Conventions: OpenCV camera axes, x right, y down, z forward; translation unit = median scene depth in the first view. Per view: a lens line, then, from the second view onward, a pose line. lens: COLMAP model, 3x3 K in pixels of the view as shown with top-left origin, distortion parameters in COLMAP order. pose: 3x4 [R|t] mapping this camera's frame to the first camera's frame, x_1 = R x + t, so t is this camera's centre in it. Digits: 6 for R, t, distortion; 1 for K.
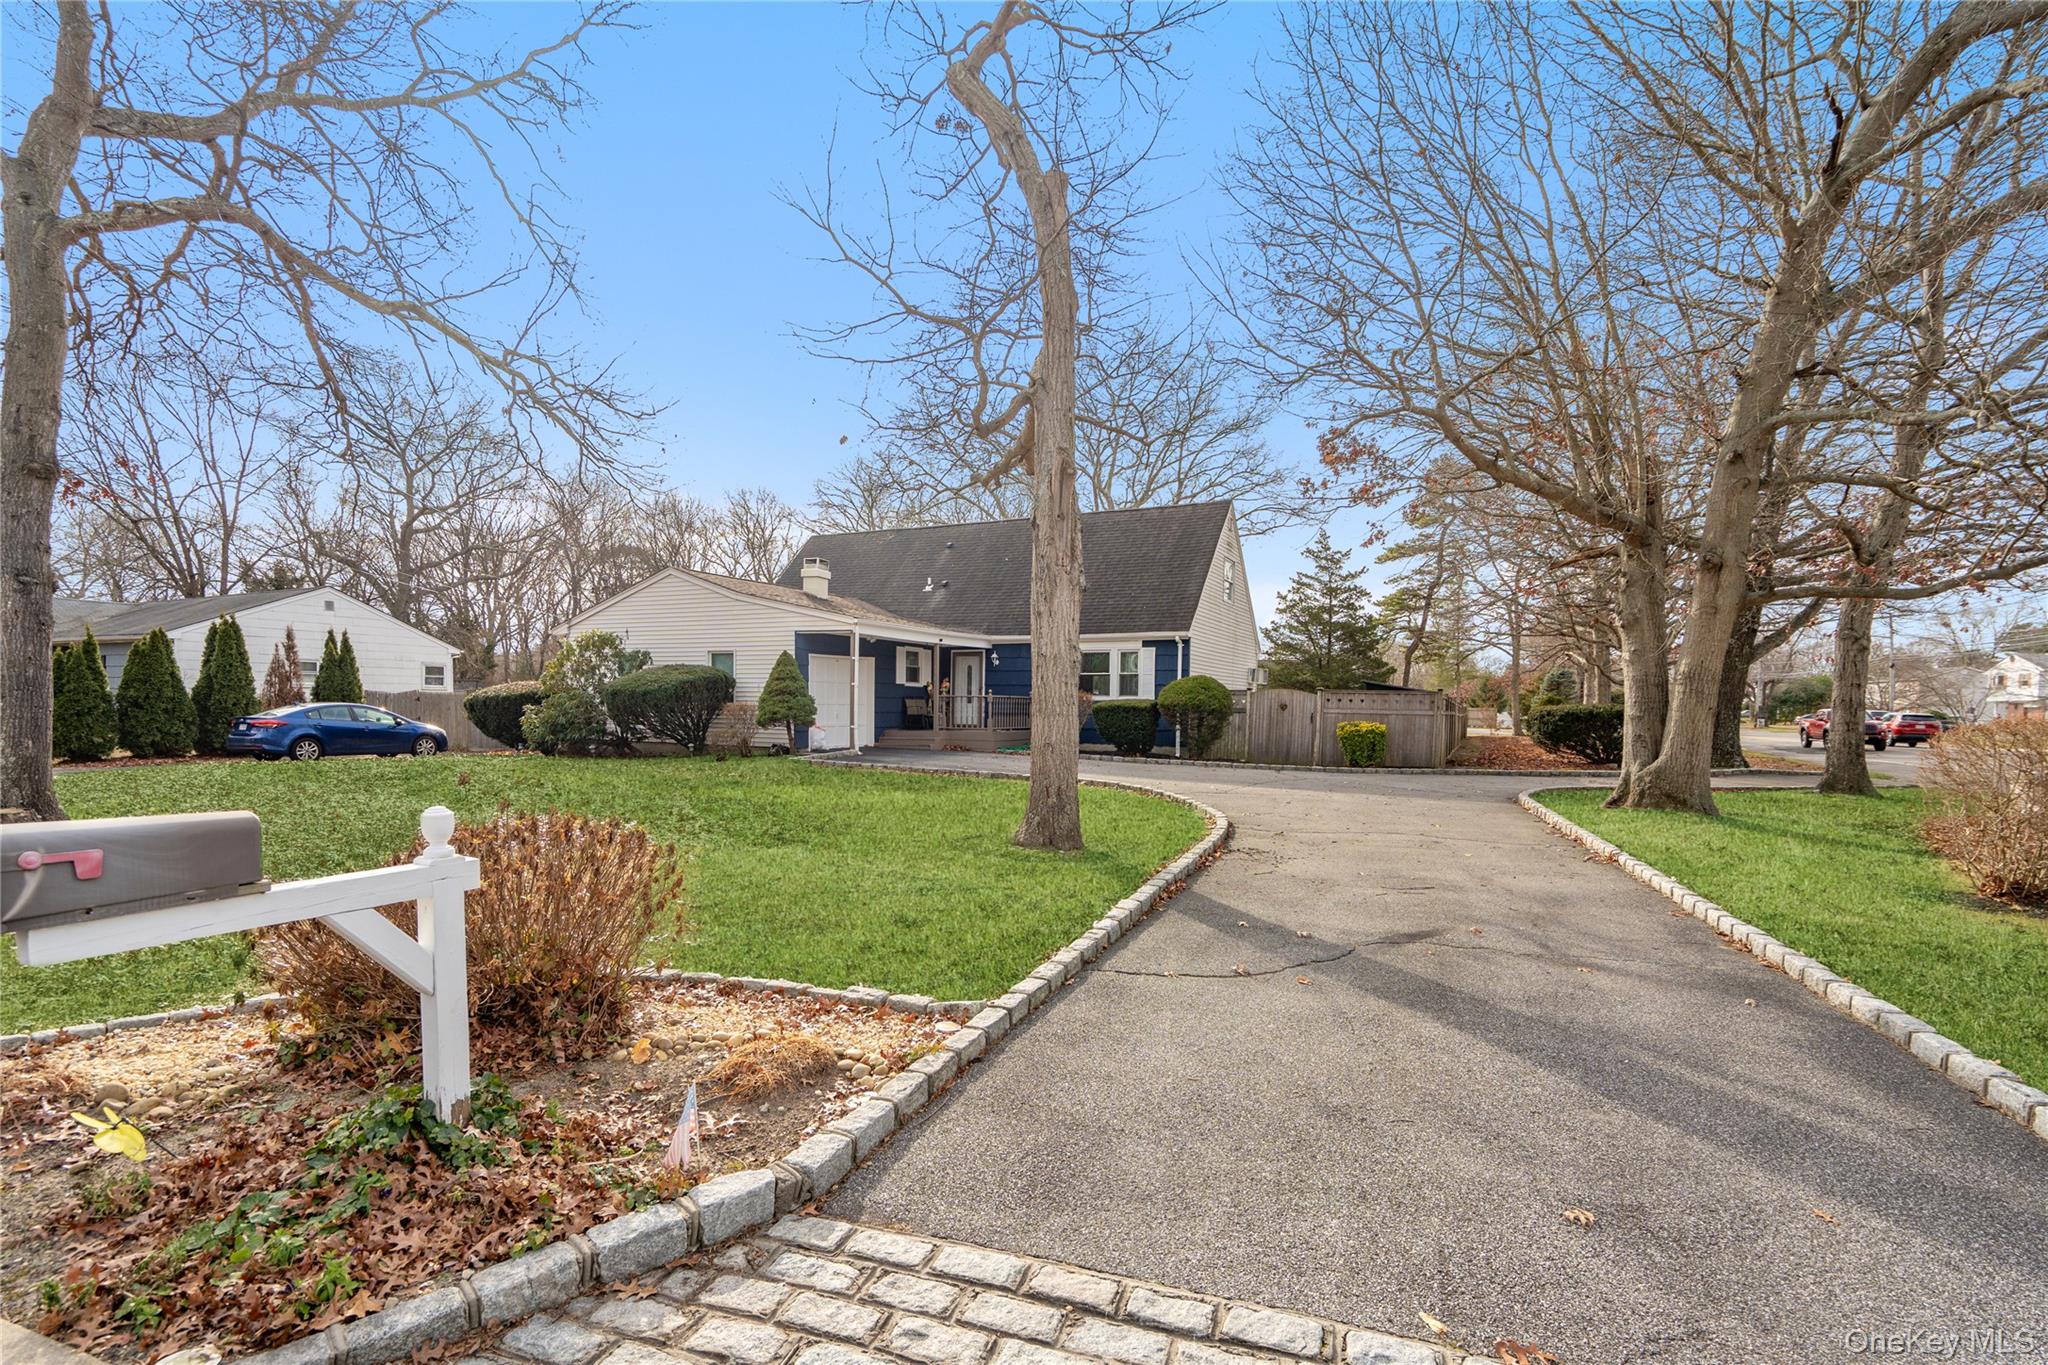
lens RADIAL K [[935.8, 0, 1024.3], [0, 935.8, 689.6], [0, 0, 1]] dist [0.002721, 0.001358]
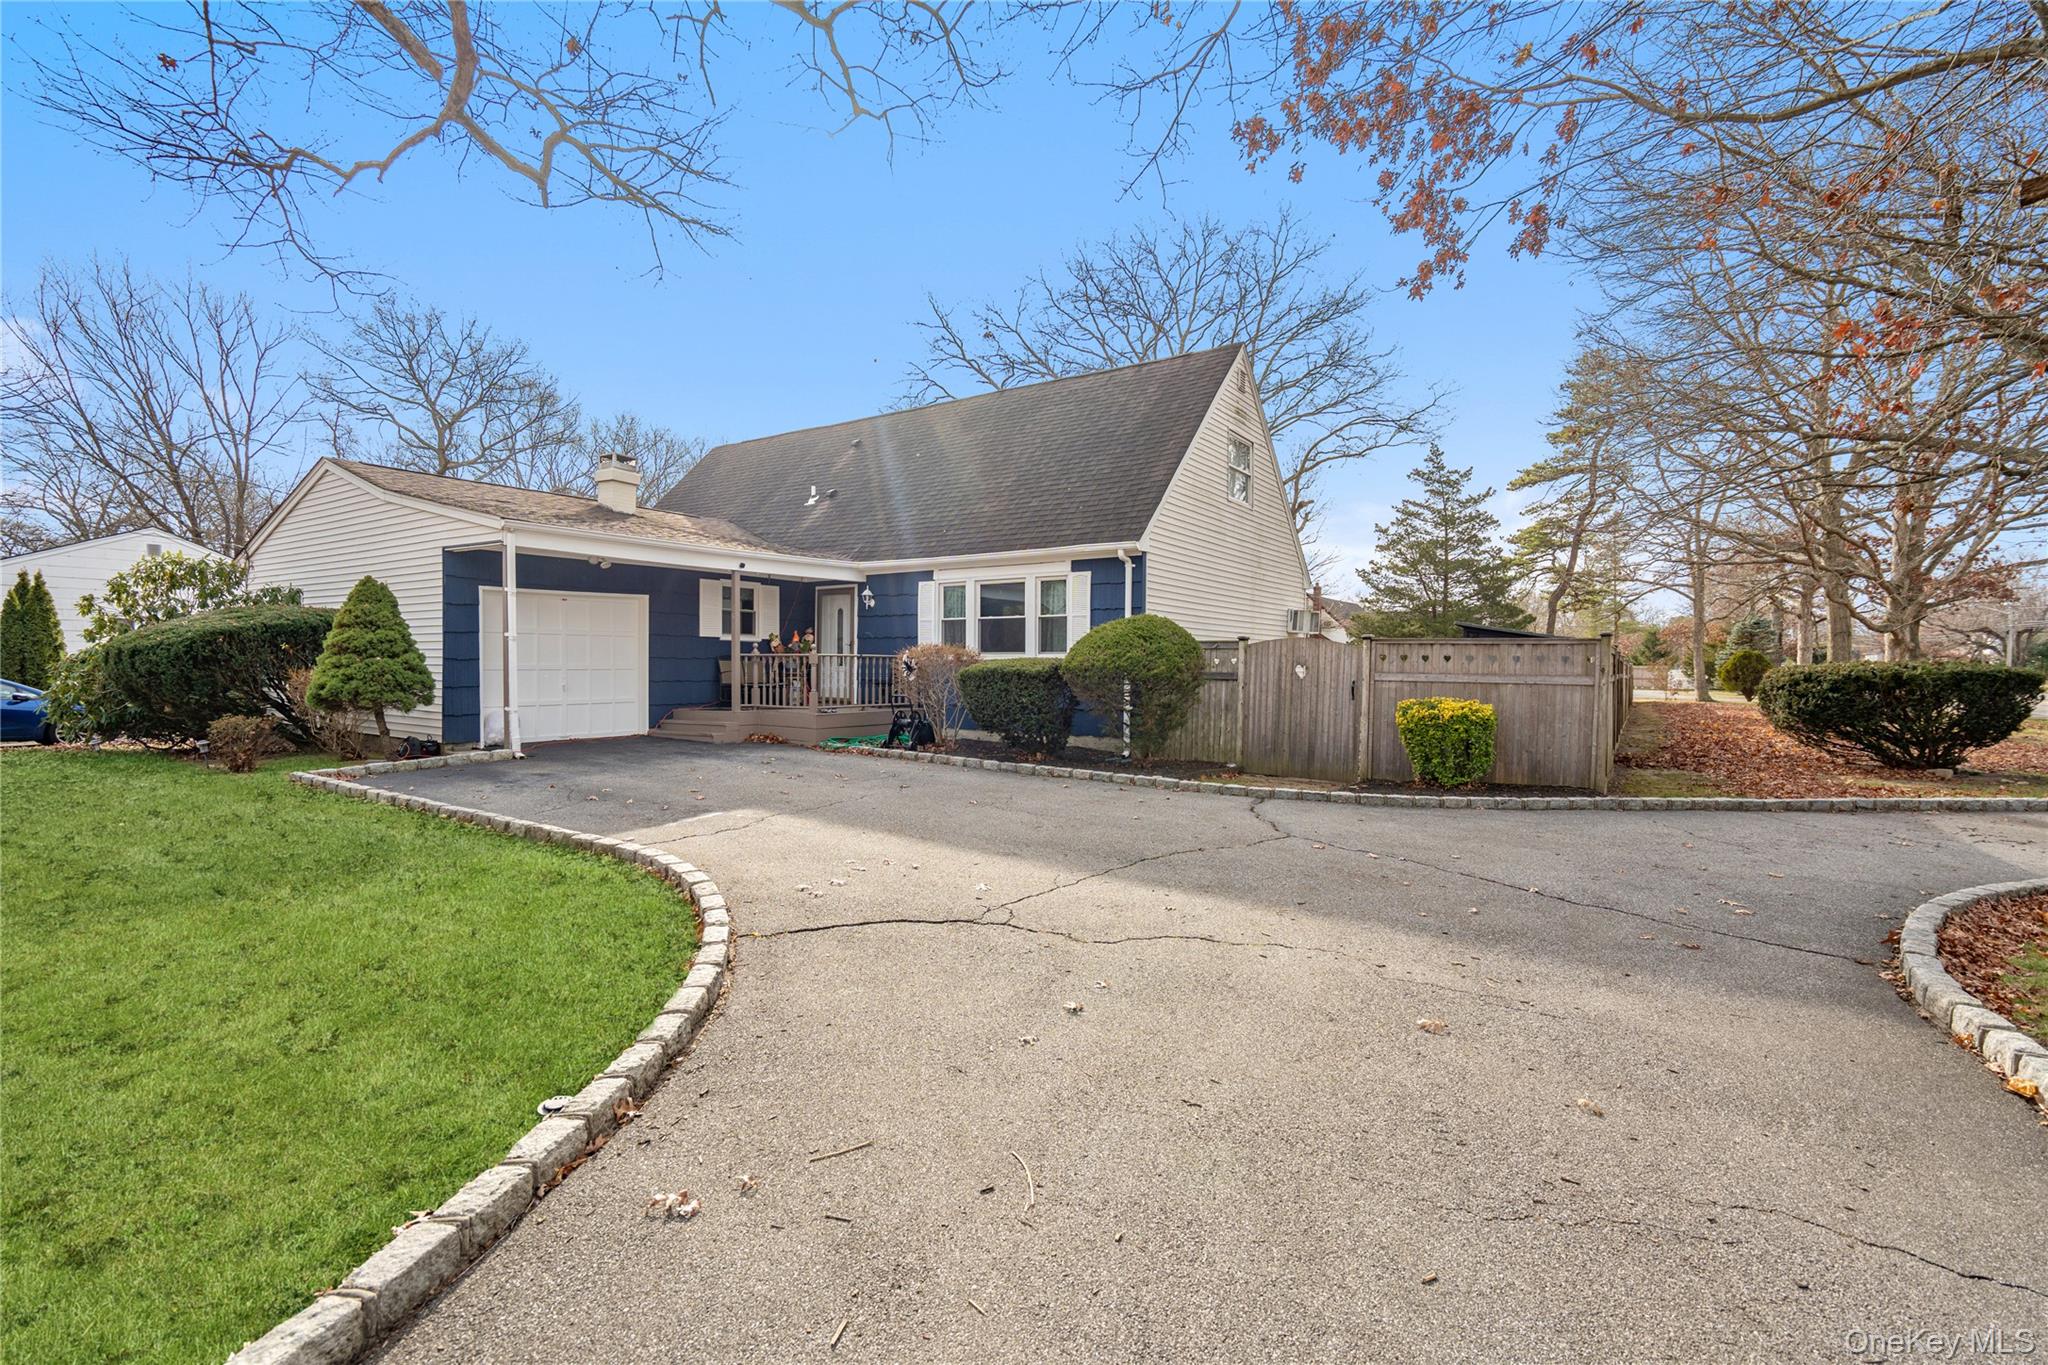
lens RADIAL K [[935.8, 0, 1012.5], [0, 935.8, 637.2], [0, 0, 1]] dist [0.002721, 0.001358]
pose [[0.990656, -0.009857, -0.136030, 0.150656], [0.008040, 0.999871, -0.013900, 0.004533], [0.136150, 0.012677, 0.990607, 0.351153]]
